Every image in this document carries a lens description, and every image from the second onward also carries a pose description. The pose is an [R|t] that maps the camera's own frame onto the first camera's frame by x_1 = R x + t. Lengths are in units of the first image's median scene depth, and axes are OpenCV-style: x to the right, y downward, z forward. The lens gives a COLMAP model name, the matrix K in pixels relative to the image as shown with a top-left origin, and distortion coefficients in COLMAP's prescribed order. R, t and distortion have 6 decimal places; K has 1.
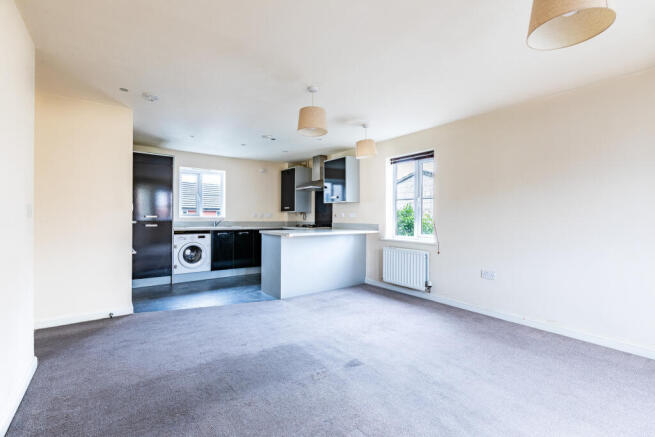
lens RADIAL K [[303.7, 0, 327.8], [0, 303.7, 211.1], [0, 0, 1]] dist [-0.000828, -0.000034]
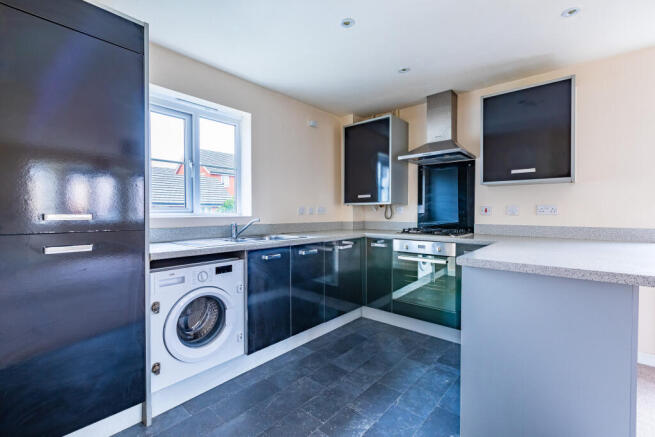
lens RADIAL K [[303.7, 0, 327.8], [0, 303.7, 211.1], [0, 0, 1]] dist [-0.000828, -0.000034]
pose [[0.978692, -0.006770, 0.205220, -0.360909], [0.004243, 0.999910, 0.012750, 0.009067], [-0.205288, -0.011608, 0.978633, 0.600770]]
